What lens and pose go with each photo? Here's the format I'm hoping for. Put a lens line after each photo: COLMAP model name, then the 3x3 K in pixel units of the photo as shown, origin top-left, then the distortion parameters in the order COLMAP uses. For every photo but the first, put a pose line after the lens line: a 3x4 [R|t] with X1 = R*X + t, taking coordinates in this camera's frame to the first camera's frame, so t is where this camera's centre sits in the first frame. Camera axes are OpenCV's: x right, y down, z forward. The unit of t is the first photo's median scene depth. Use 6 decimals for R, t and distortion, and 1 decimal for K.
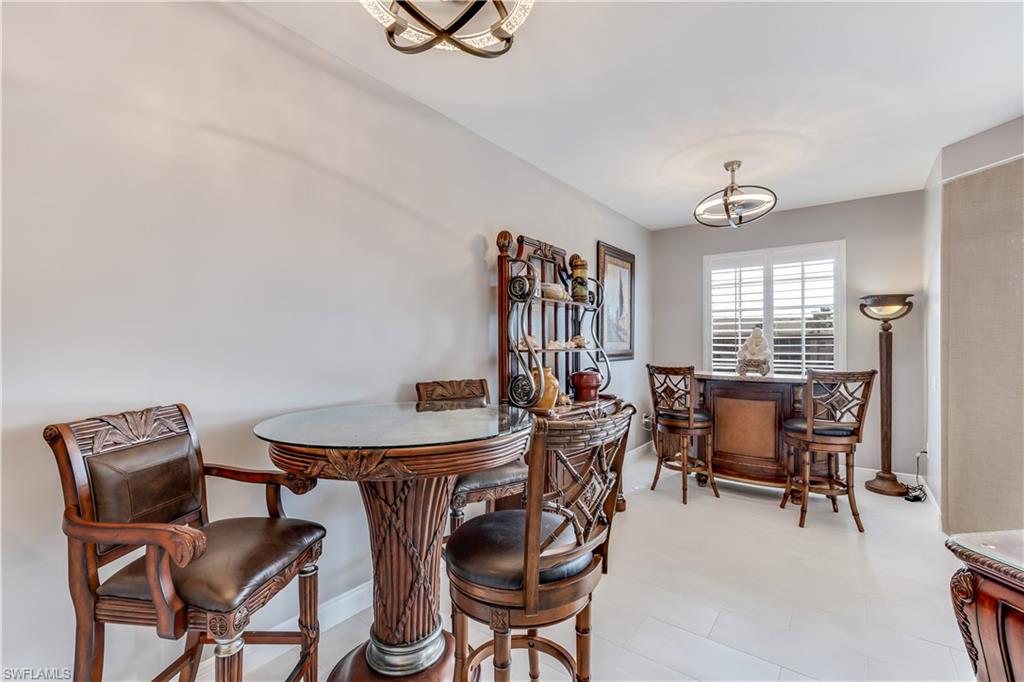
lens RADIAL K [[448.1, 0, 514.3], [0, 448.1, 342.3], [0, 0, 1]] dist [-0.000587, -0.000241]
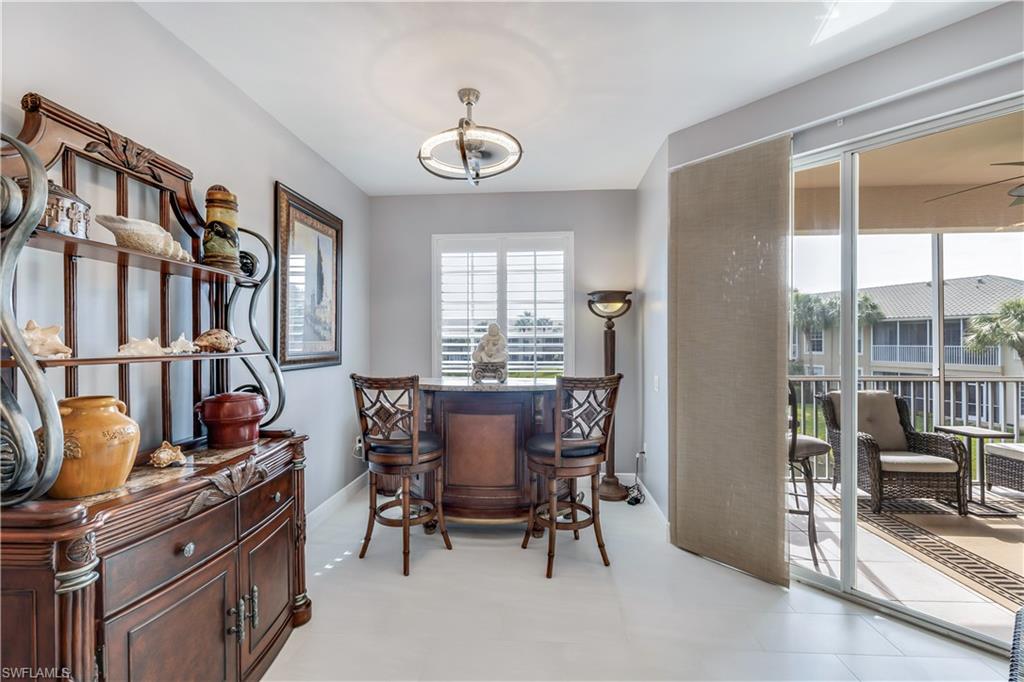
lens RADIAL K [[448.1, 0, 514.3], [0, 448.1, 342.3], [0, 0, 1]] dist [-0.000587, -0.000241]
pose [[0.837154, -0.002538, 0.546961, 0.140691], [0.000567, 0.999993, 0.003773, -0.000710], [-0.546966, -0.002849, 0.837150, 0.326640]]
